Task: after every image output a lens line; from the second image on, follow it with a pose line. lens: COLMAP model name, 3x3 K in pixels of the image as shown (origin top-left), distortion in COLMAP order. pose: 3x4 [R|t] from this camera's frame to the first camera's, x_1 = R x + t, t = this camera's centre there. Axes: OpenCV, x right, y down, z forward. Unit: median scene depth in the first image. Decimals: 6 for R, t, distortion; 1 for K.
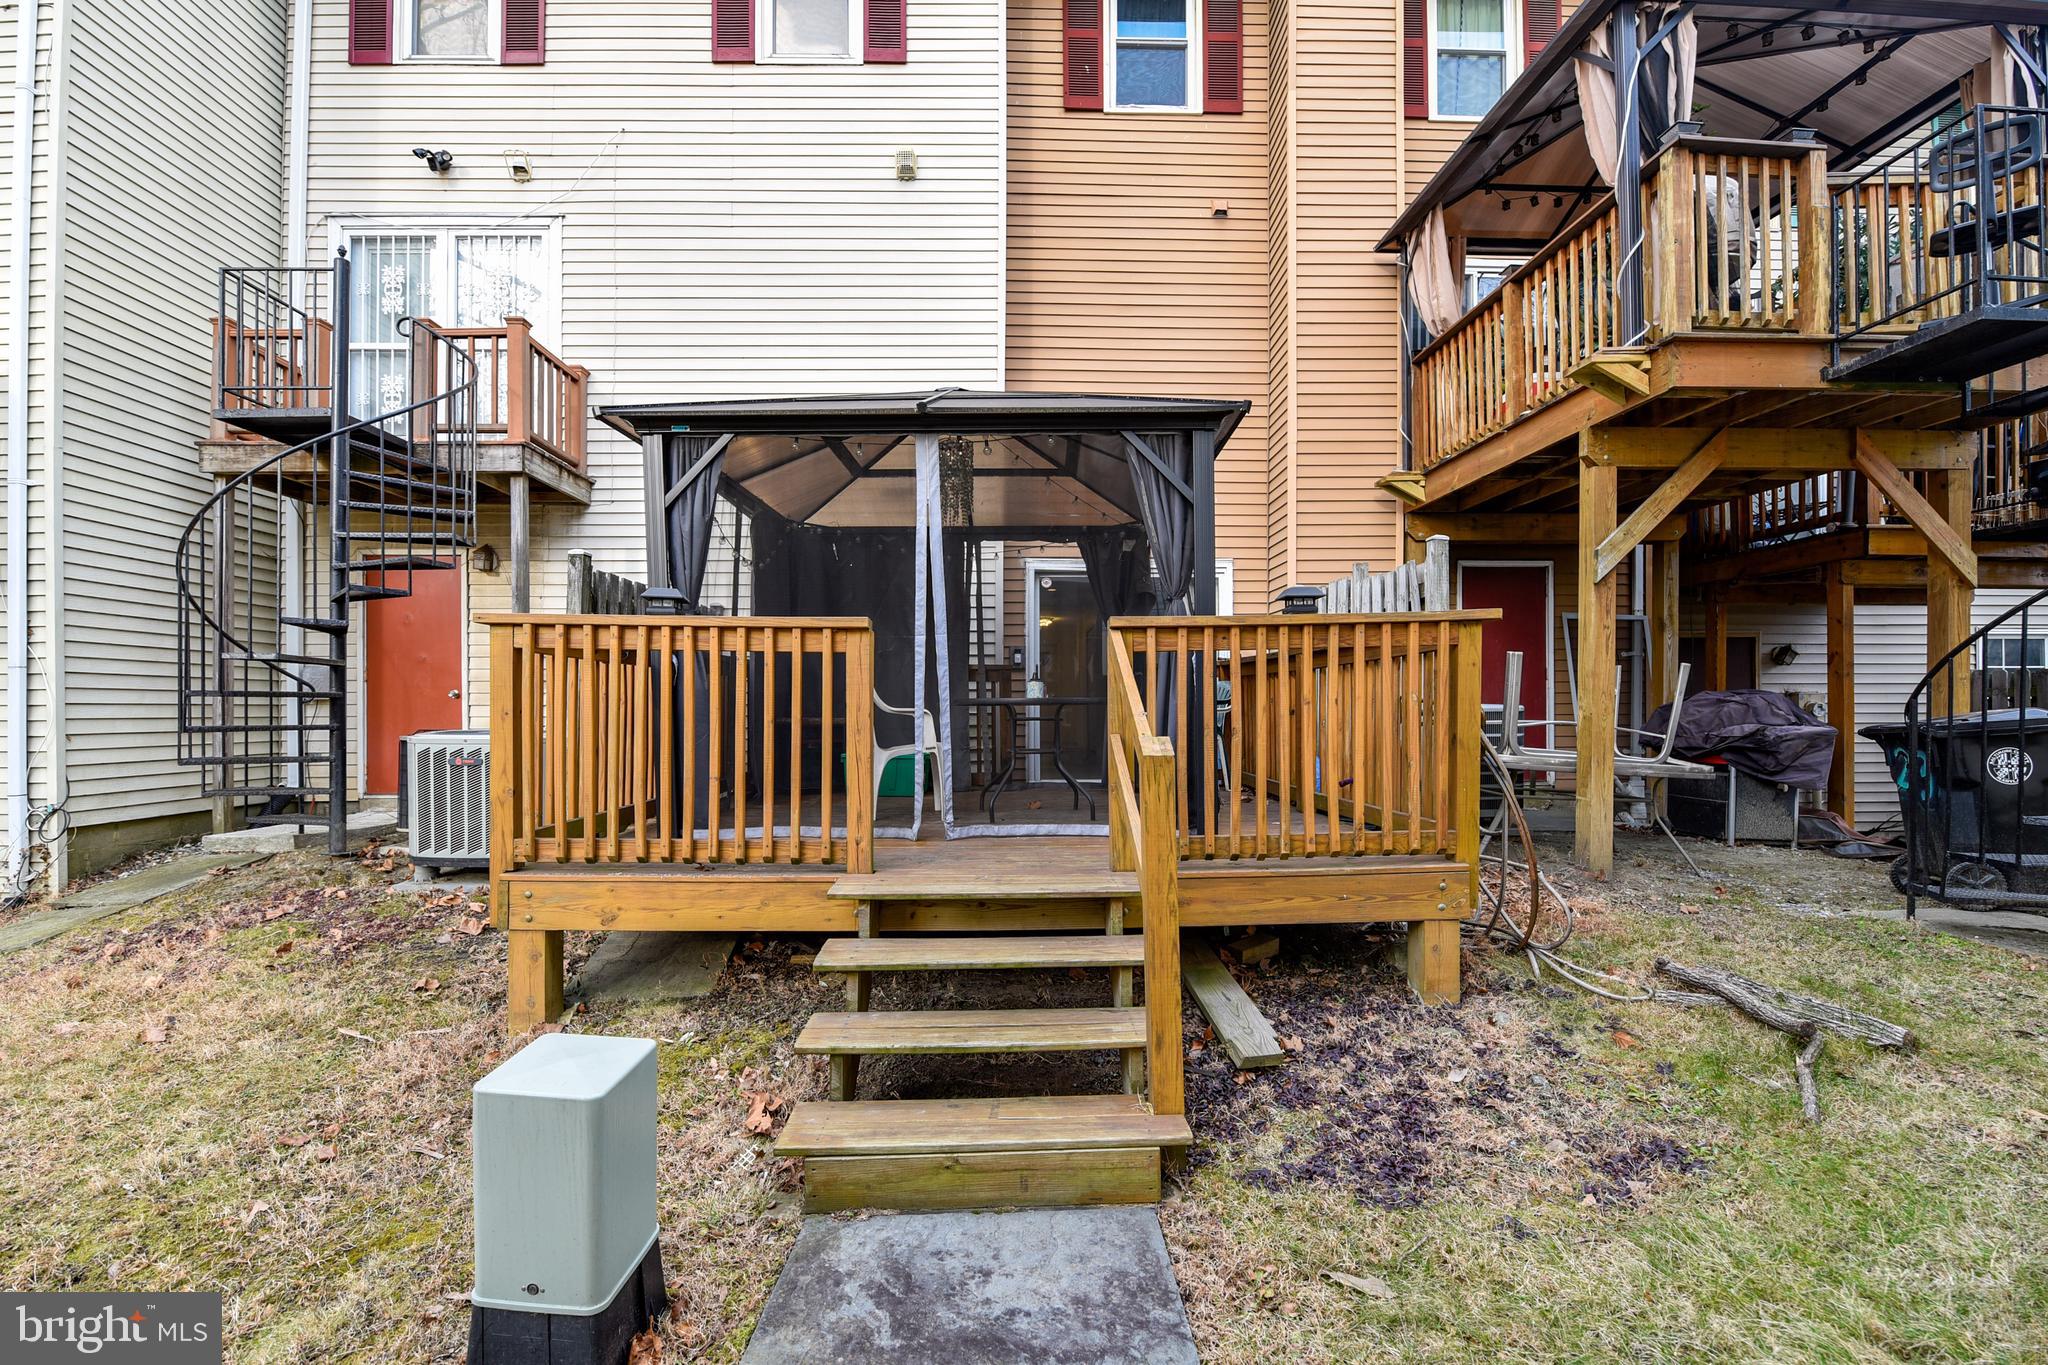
lens RADIAL K [[899.1, 0, 1018.9], [0, 899.1, 696.0], [0, 0, 1]] dist [-0.002627, -0.008304]
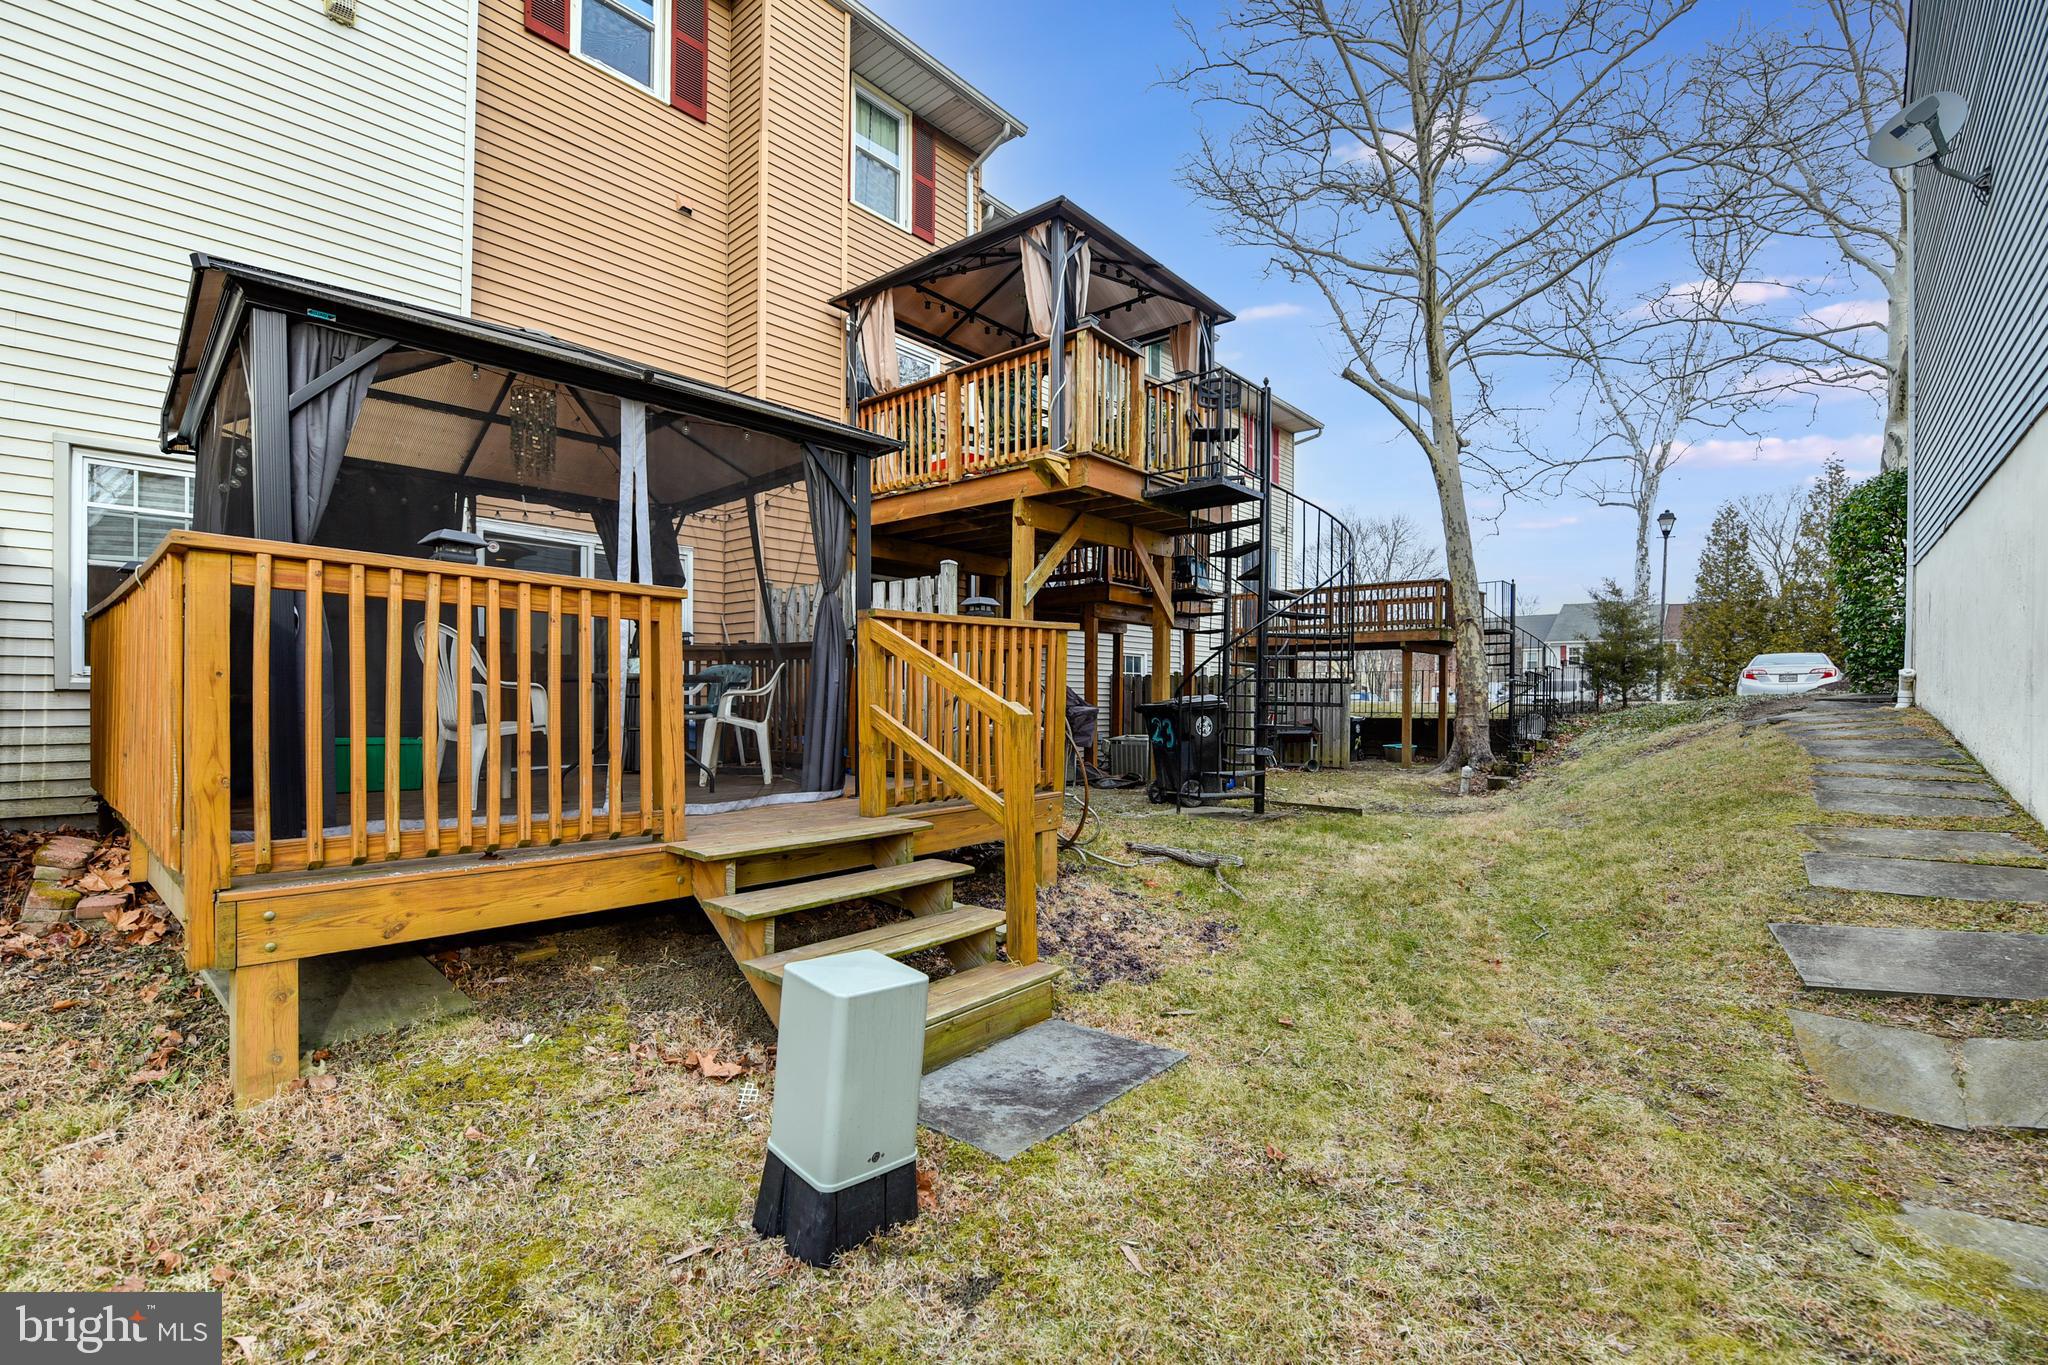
lens RADIAL K [[899.1, 0, 1018.9], [0, 899.1, 696.0], [0, 0, 1]] dist [-0.002627, -0.008304]
pose [[0.675969, 0.010018, 0.736862, -0.452086], [-0.017226, 0.999849, 0.002209, 0.016753], [-0.736729, -0.014187, 0.676039, 0.023179]]
